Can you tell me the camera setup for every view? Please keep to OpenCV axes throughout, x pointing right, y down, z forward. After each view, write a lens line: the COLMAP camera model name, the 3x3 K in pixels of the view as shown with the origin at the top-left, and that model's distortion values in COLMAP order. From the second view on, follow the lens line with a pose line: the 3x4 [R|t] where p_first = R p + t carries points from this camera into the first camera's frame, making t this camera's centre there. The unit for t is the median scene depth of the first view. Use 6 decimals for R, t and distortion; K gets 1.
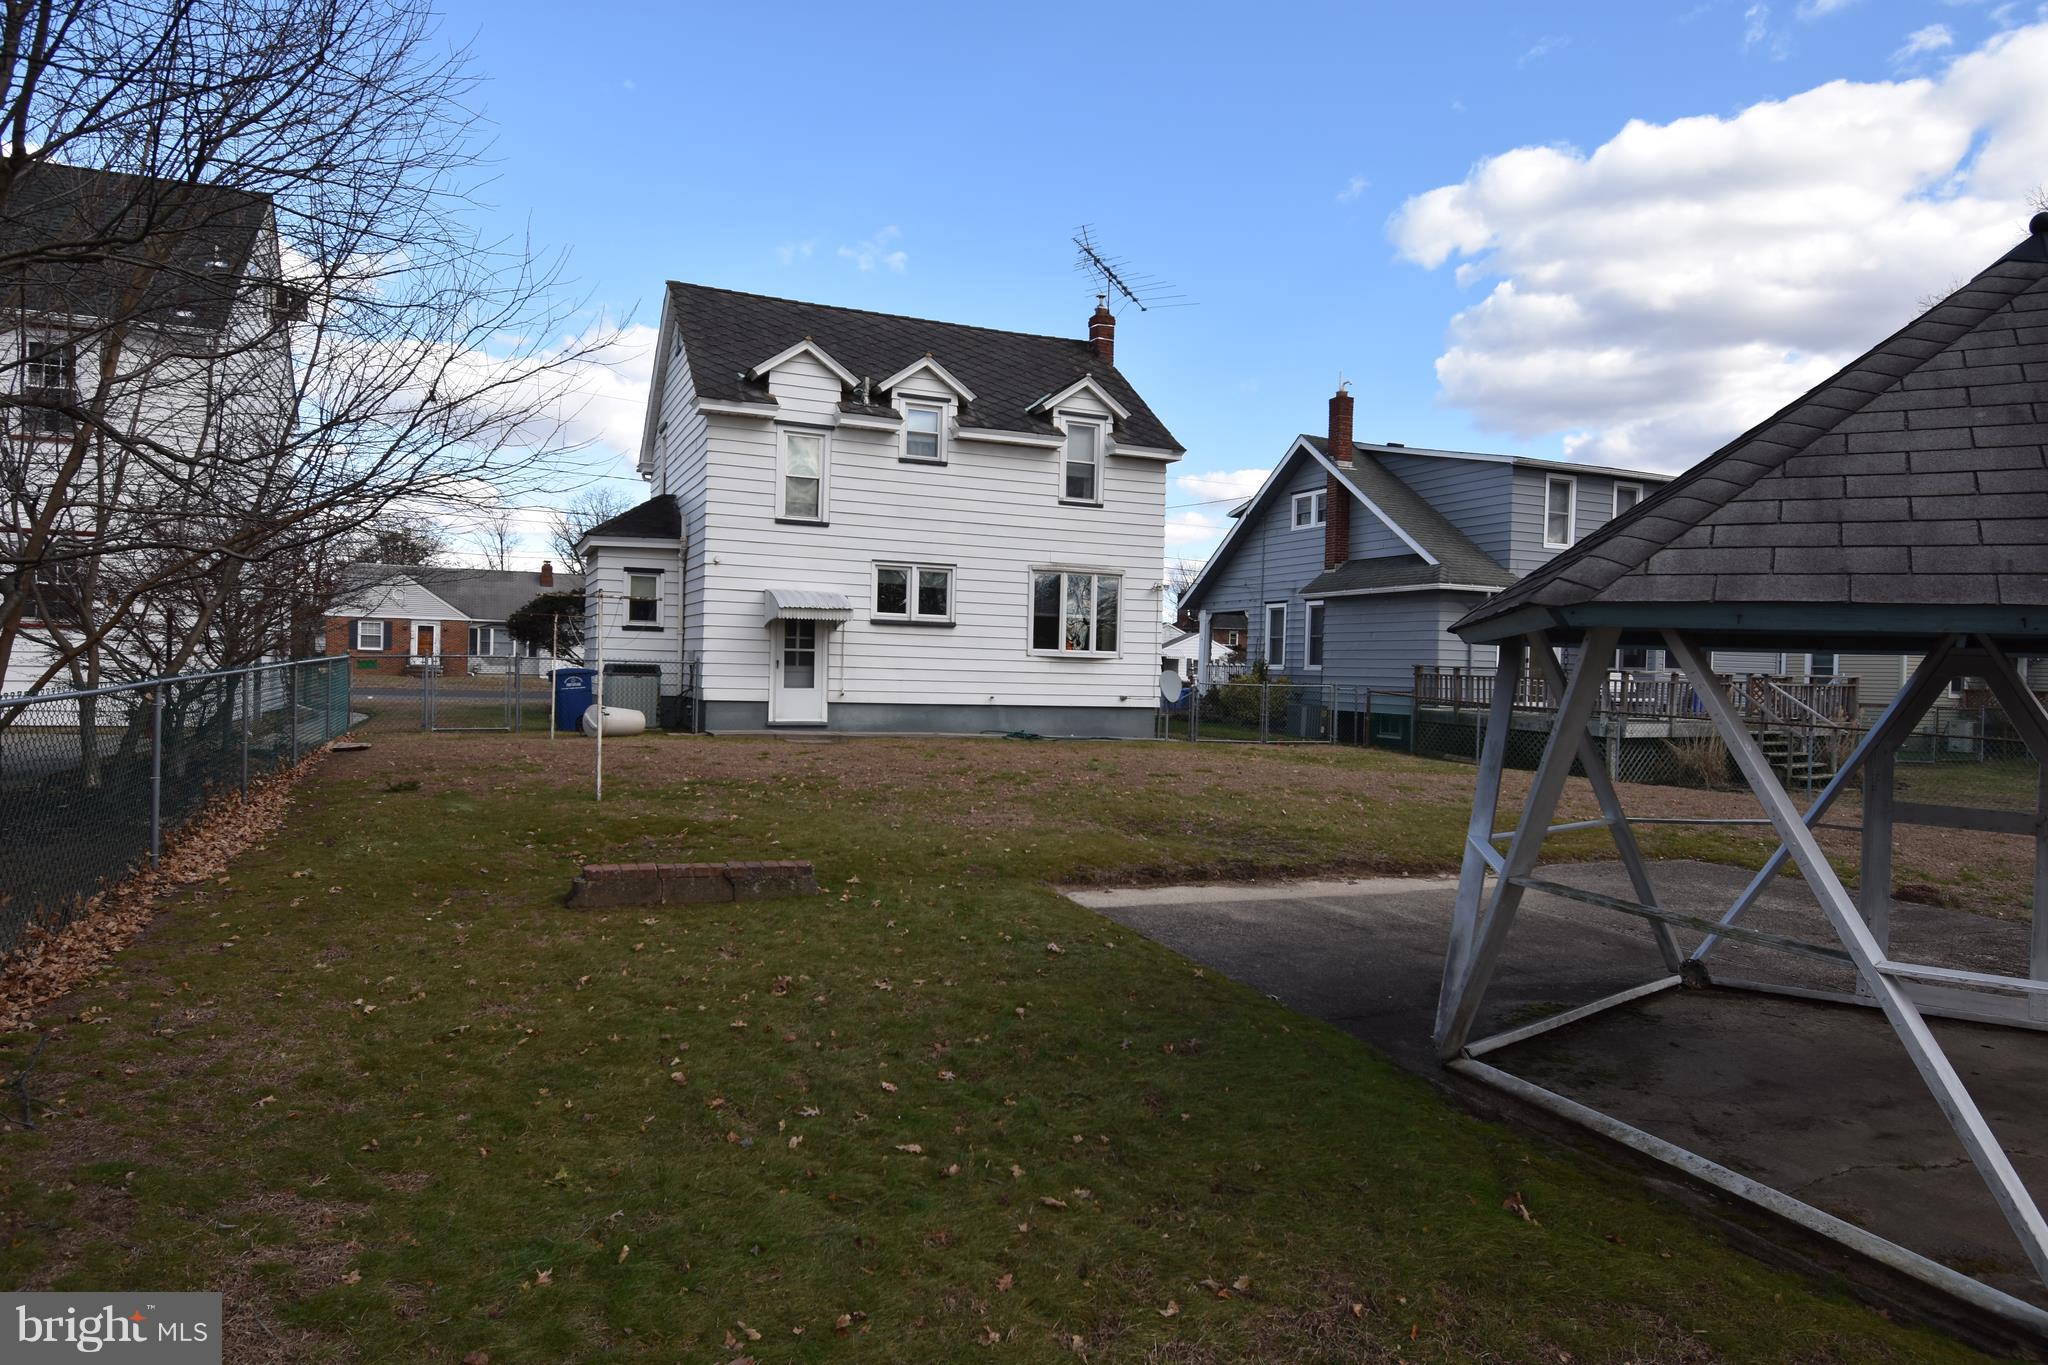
lens RADIAL K [[1295.4, 0, 1023.2], [0, 1295.4, 683.8], [0, 0, 1]] dist [0.005051, -0.006853]
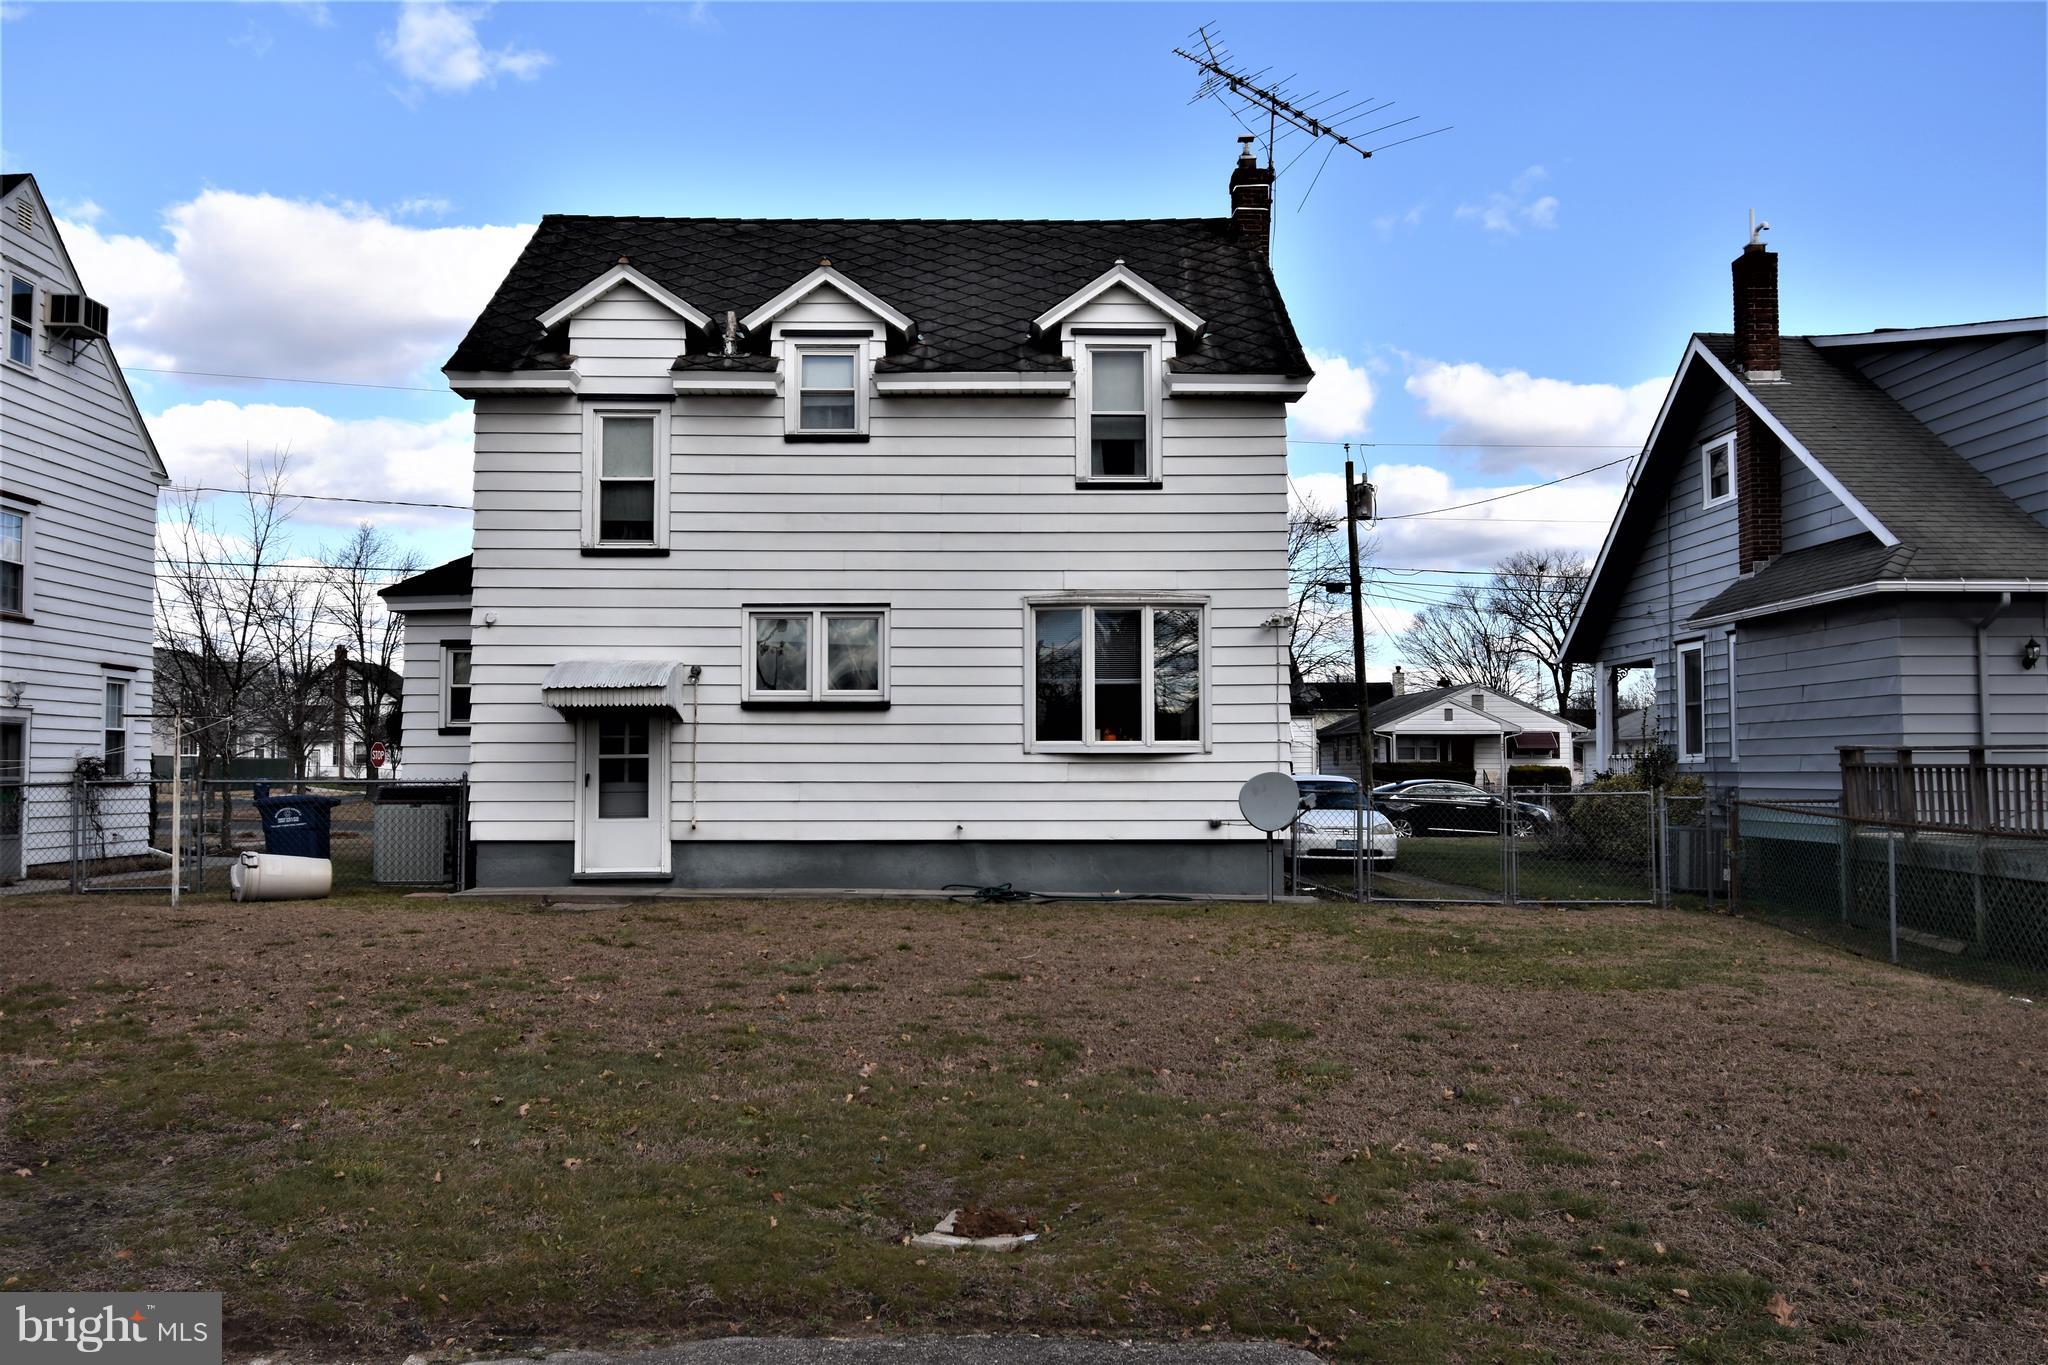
lens RADIAL K [[1753.2, 0, 1023.7], [0, 1753.2, 682.9], [0, 0, 1]] dist [-0.006703, 0.002441]
pose [[0.919455, -0.048376, -0.390207, 0.310900], [0.021709, 0.997135, -0.072466, 0.003346], [0.392595, 0.058159, 0.917871, 0.284855]]
